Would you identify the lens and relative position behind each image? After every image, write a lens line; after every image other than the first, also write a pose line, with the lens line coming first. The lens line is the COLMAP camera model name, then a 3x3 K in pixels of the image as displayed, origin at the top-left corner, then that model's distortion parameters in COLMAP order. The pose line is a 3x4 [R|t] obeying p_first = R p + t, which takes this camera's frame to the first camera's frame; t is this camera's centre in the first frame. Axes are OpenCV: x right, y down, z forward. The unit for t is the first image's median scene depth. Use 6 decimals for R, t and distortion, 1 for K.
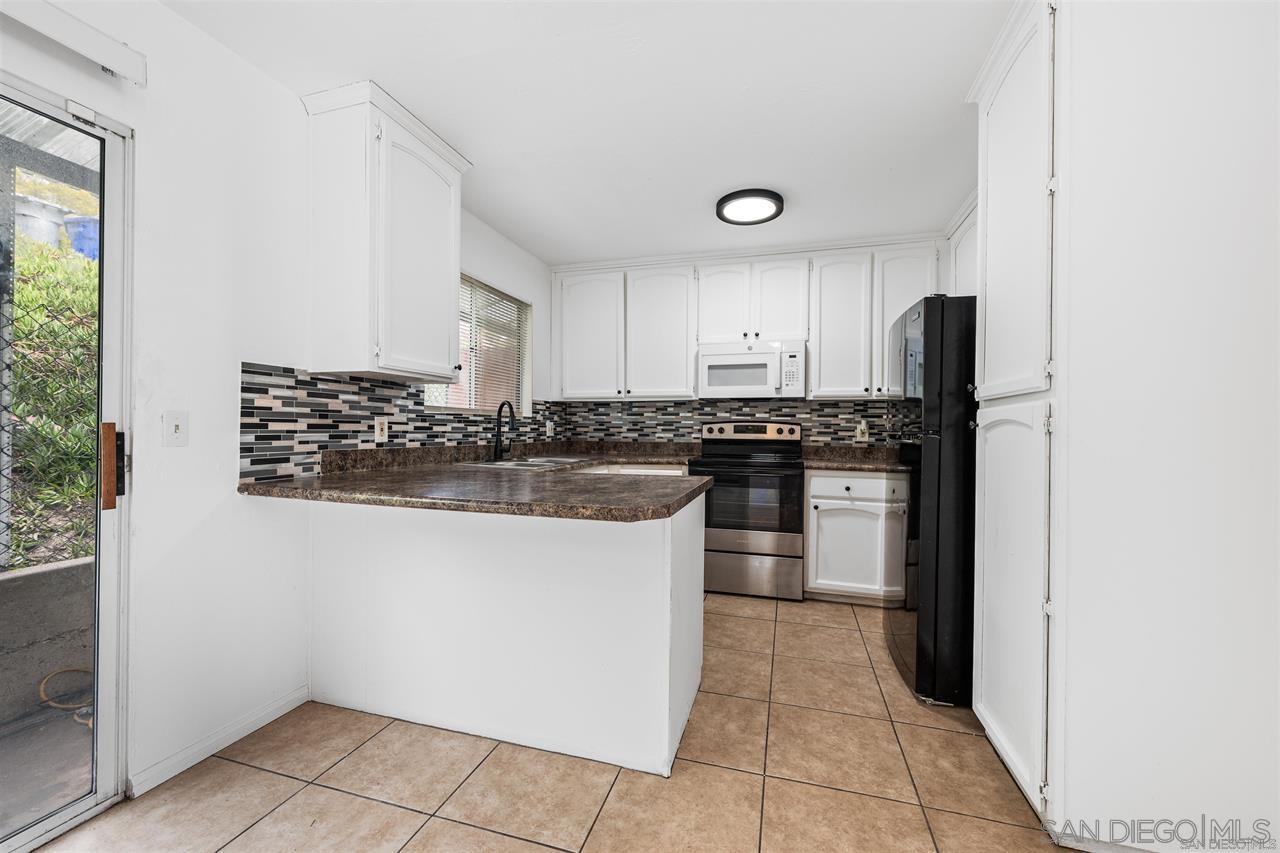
lens RADIAL K [[503.3, 0, 642.2], [0, 503.3, 429.3], [0, 0, 1]] dist [-0.000385, -0.000136]
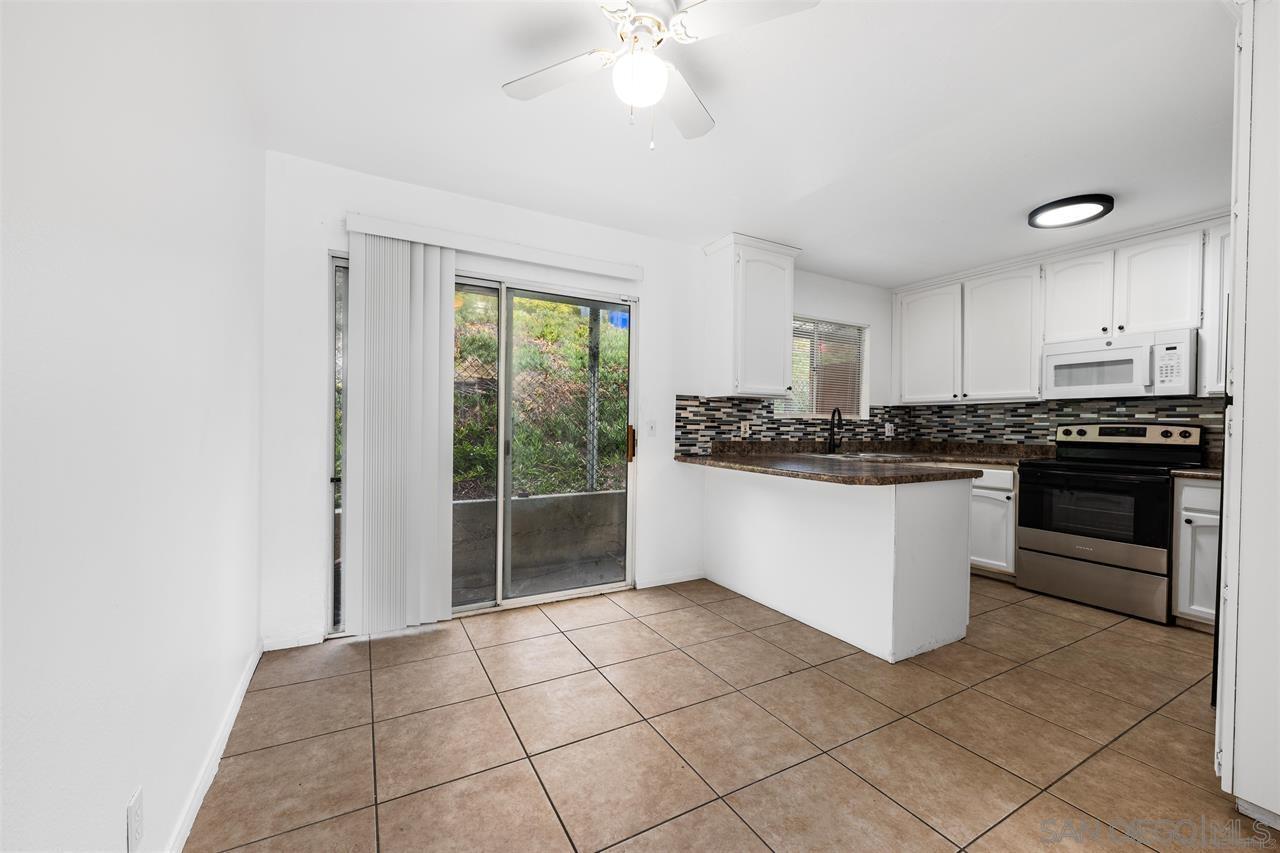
lens RADIAL K [[503.3, 0, 639.7], [0, 503.3, 429.3], [0, 0, 1]] dist [-0.000385, -0.000136]
pose [[0.714074, 0.005421, -0.700049, 0.311517], [-0.007284, 0.999973, 0.000313, 0.002397], [0.700032, 0.004876, 0.714094, -0.328231]]
